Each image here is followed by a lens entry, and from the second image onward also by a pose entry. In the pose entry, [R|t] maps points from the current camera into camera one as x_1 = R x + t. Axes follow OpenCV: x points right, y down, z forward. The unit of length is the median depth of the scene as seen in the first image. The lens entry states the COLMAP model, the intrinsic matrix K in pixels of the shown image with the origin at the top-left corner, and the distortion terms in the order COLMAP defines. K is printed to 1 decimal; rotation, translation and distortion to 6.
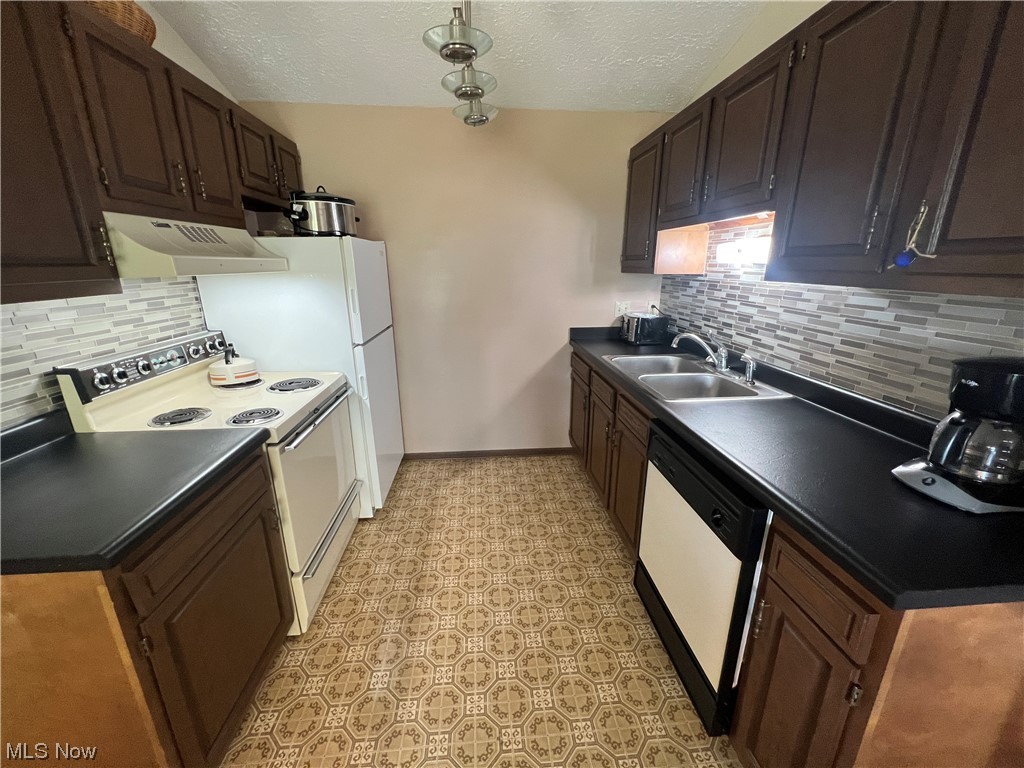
lens RADIAL K [[408.4, 0, 510.5], [0, 408.4, 383.1], [0, 0, 1]] dist [-0.000382, -0.000099]
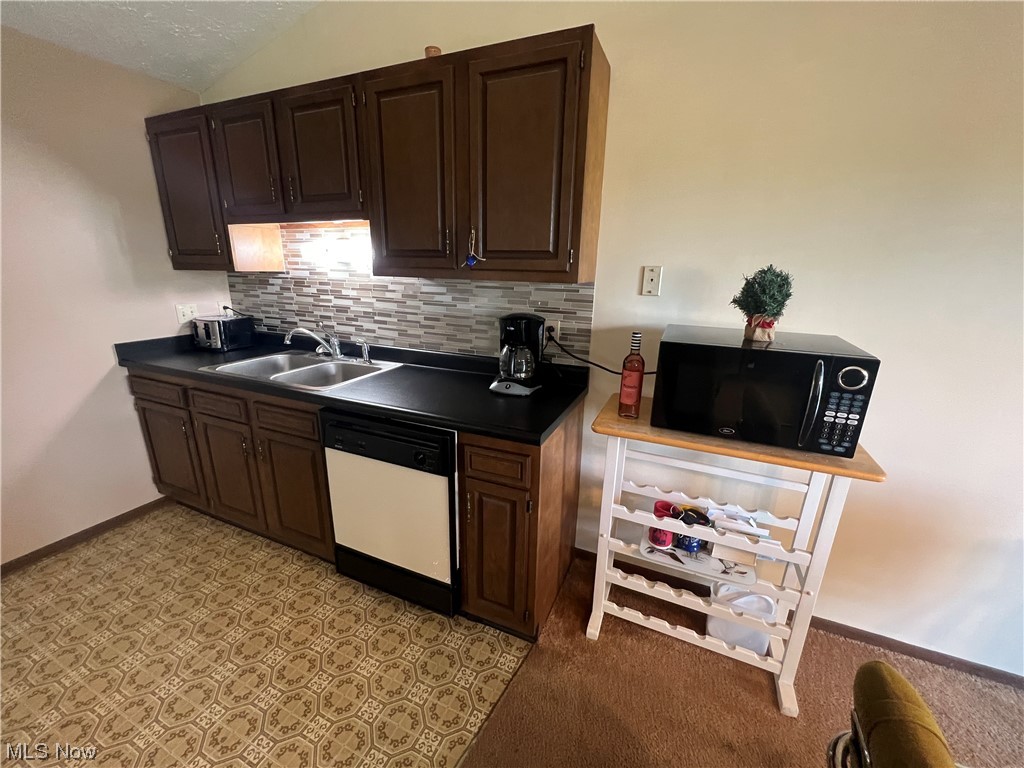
lens RADIAL K [[408.4, 0, 510.5], [0, 408.4, 383.1], [0, 0, 1]] dist [-0.000382, -0.000099]
pose [[0.476448, -0.228518, 0.848986, -0.240254], [0.228049, 0.964703, 0.131685, -0.002967], [-0.849112, 0.130869, 0.511744, 0.038690]]
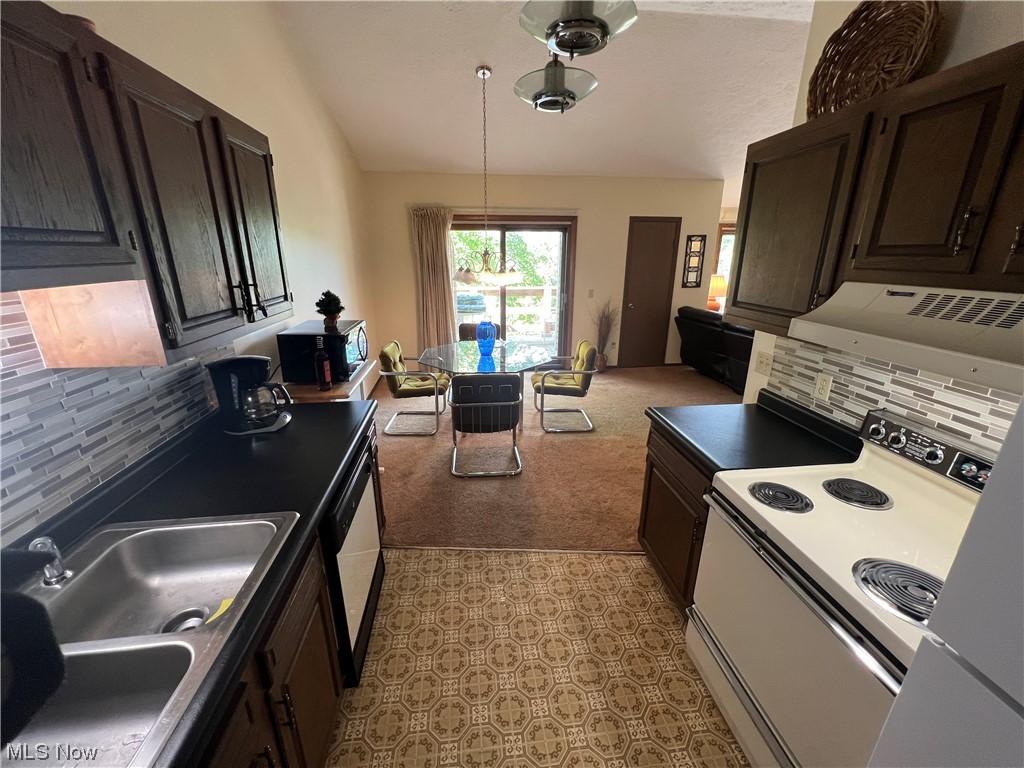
lens RADIAL K [[408.4, 0, 510.5], [0, 408.4, 383.1], [0, 0, 1]] dist [-0.000382, -0.000099]
pose [[-0.999427, 0.010501, -0.032166, -0.002743], [-0.009487, 0.825543, 0.564259, -0.514774], [0.032480, 0.564241, -0.824971, 1.297651]]
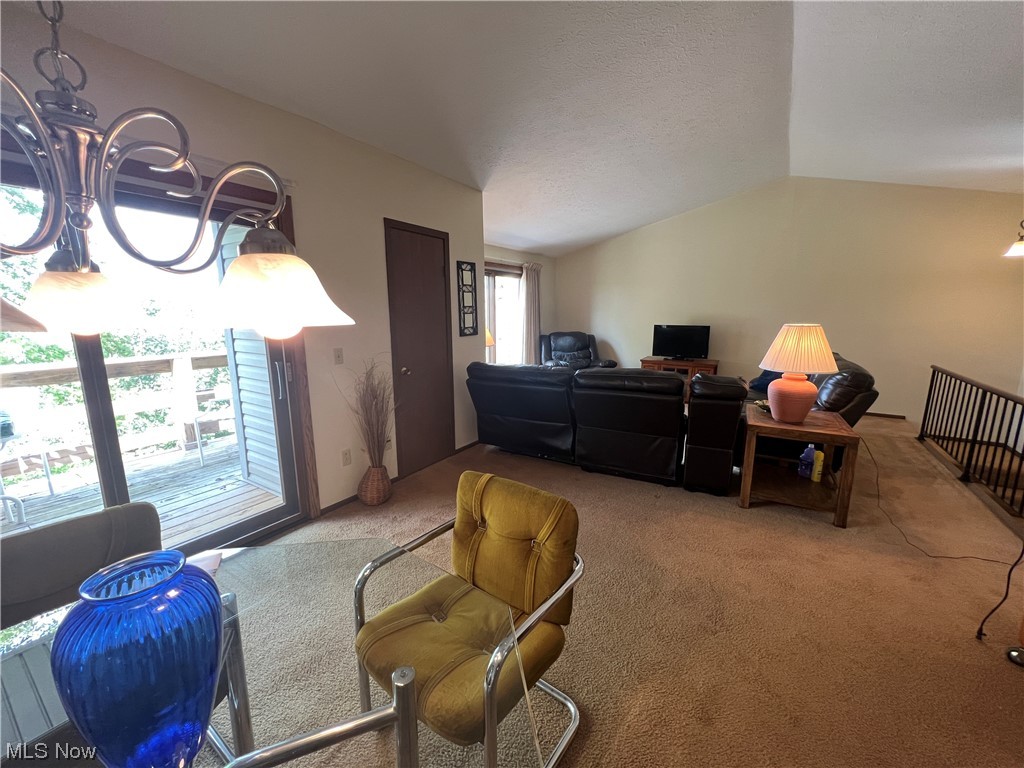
lens RADIAL K [[408.4, 0, 510.5], [0, 408.4, 383.1], [0, 0, 1]] dist [-0.000382, -0.000099]
pose [[-0.615962, 0.141725, -0.774923, 0.095081], [-0.217770, 0.914719, 0.340391, 0.078315], [0.757078, 0.378422, -0.532569, -0.235859]]
